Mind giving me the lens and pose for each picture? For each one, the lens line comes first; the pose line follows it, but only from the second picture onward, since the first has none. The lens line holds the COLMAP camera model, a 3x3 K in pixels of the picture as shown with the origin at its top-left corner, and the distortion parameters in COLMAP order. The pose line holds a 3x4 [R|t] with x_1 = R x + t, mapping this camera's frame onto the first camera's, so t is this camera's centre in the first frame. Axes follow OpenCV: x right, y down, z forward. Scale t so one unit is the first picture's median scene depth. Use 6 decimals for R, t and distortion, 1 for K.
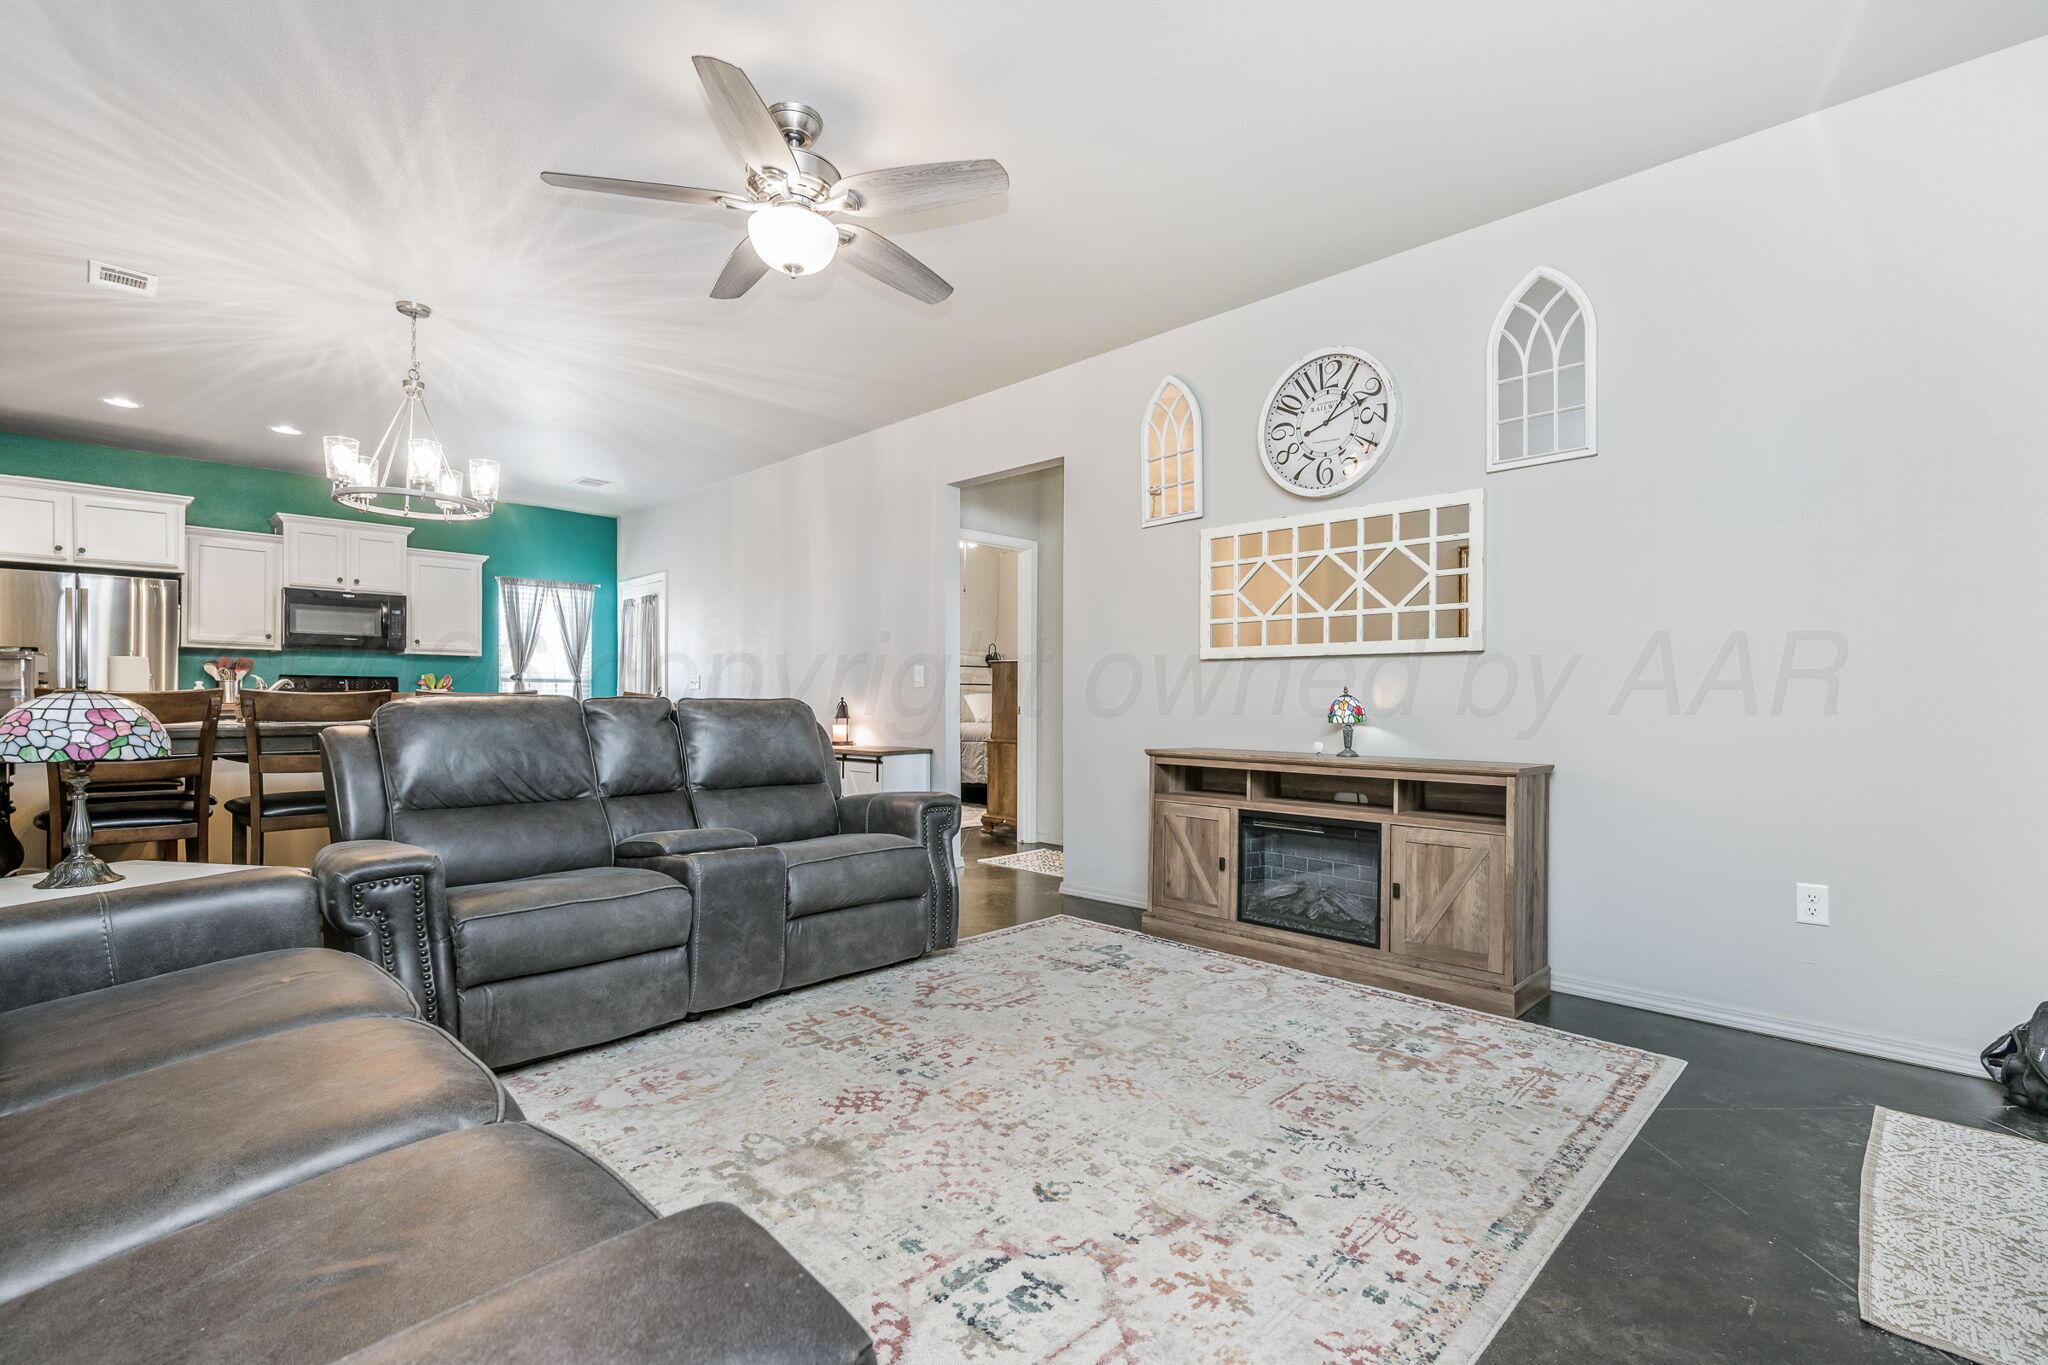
lens RADIAL K [[914.3, 0, 1026.3], [0, 914.3, 695.2], [0, 0, 1]] dist [0.001063, -0.001310]
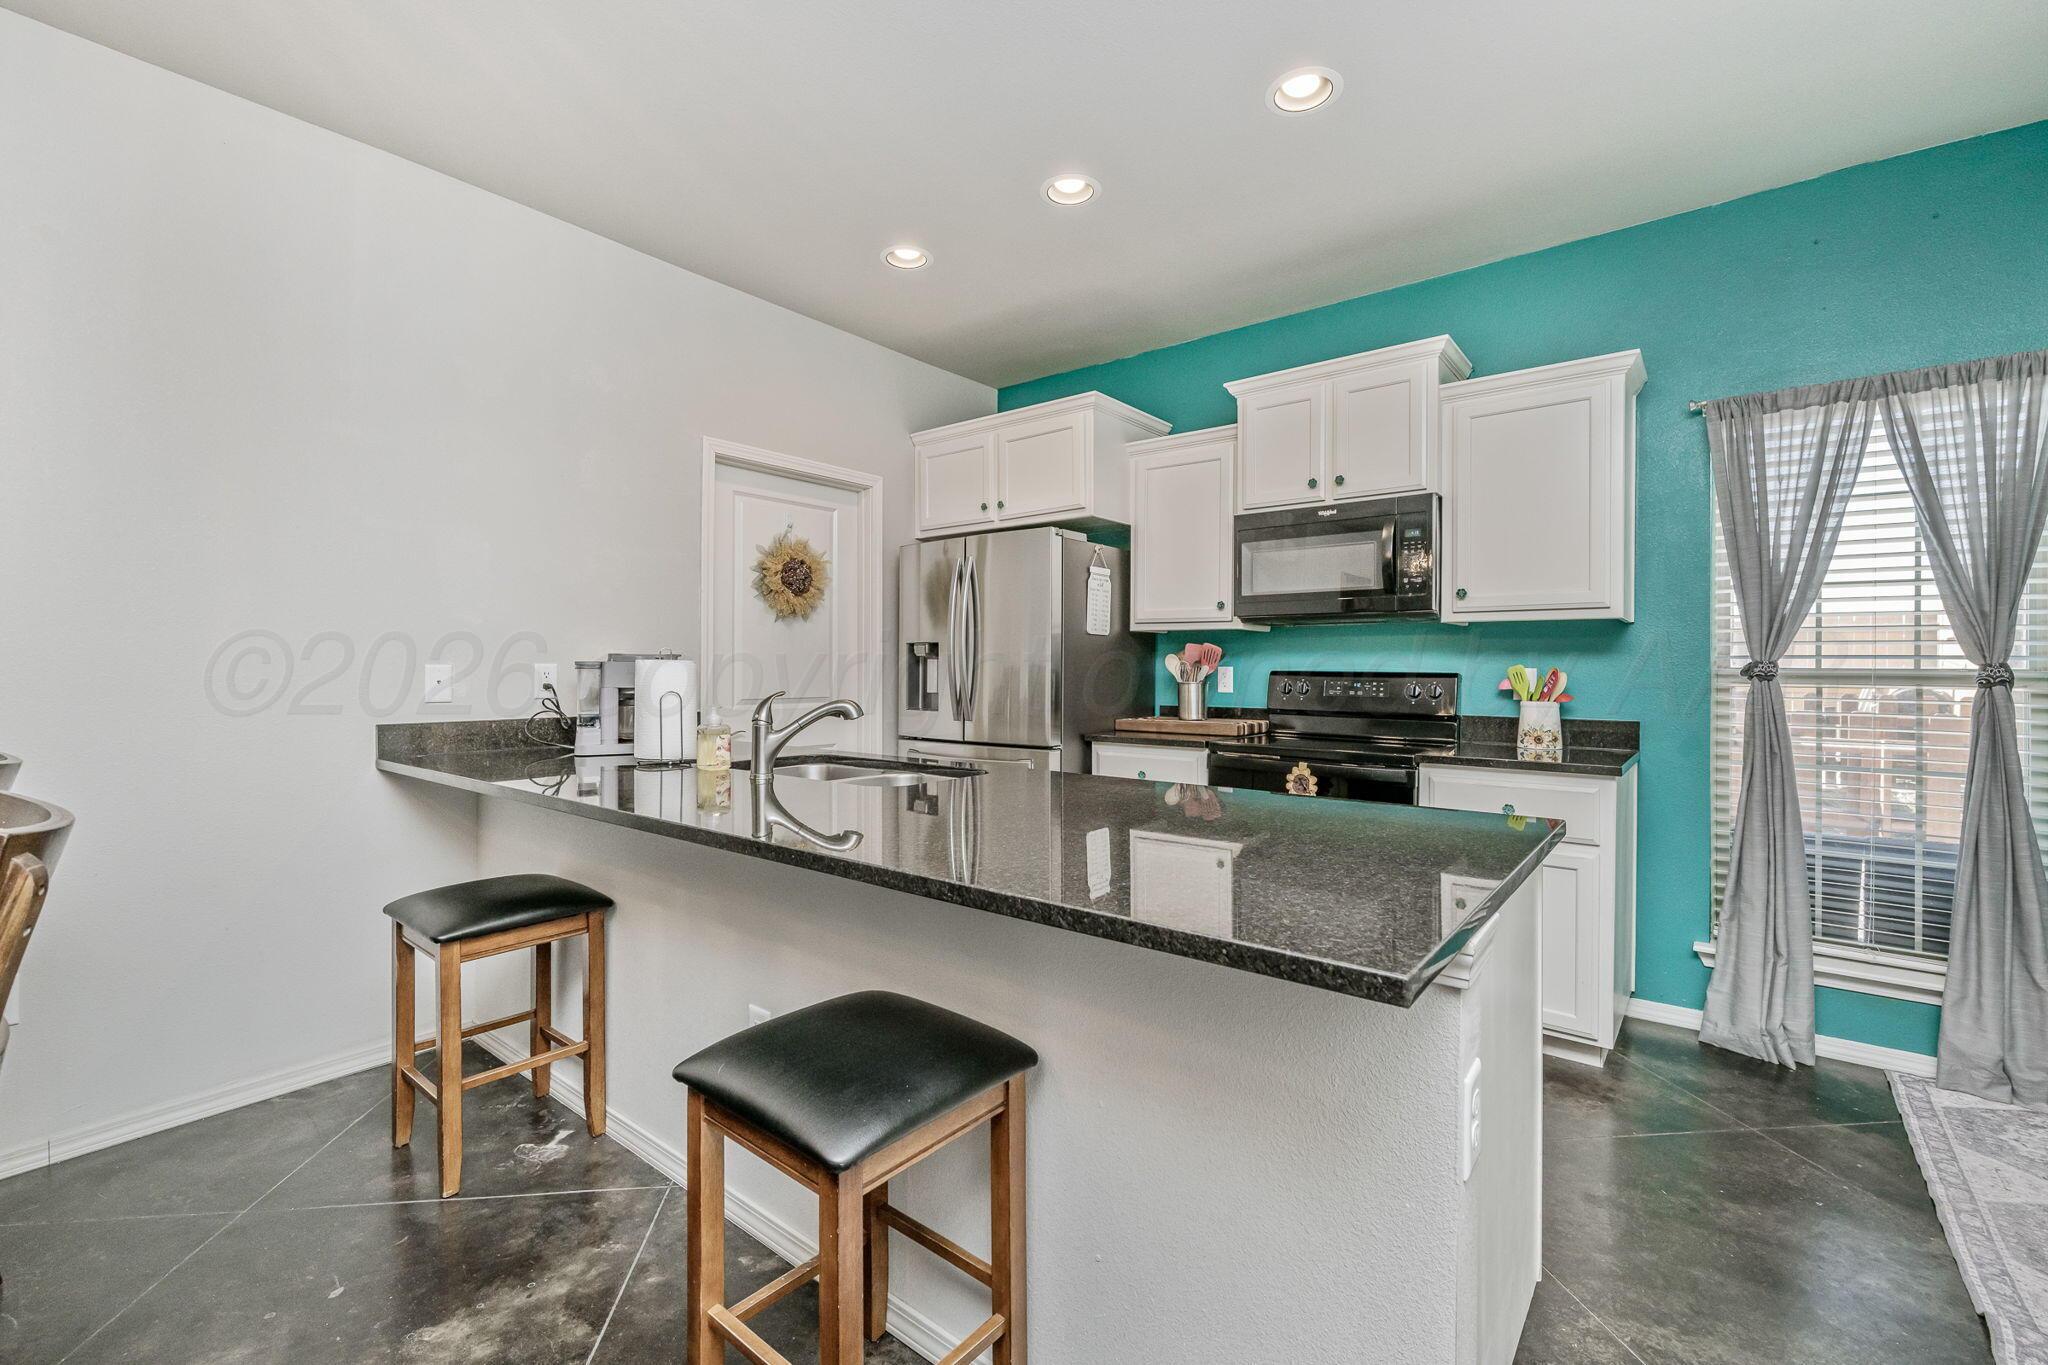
lens RADIAL K [[914.3, 0, 1010.7], [0, 914.3, 664.1], [0, 0, 1]] dist [0.001063, -0.001310]
pose [[0.088974, -0.004800, -0.996022, -0.685995], [0.000935, 0.999988, -0.004735, -0.062890], [0.996033, -0.000510, 0.088978, 2.066936]]
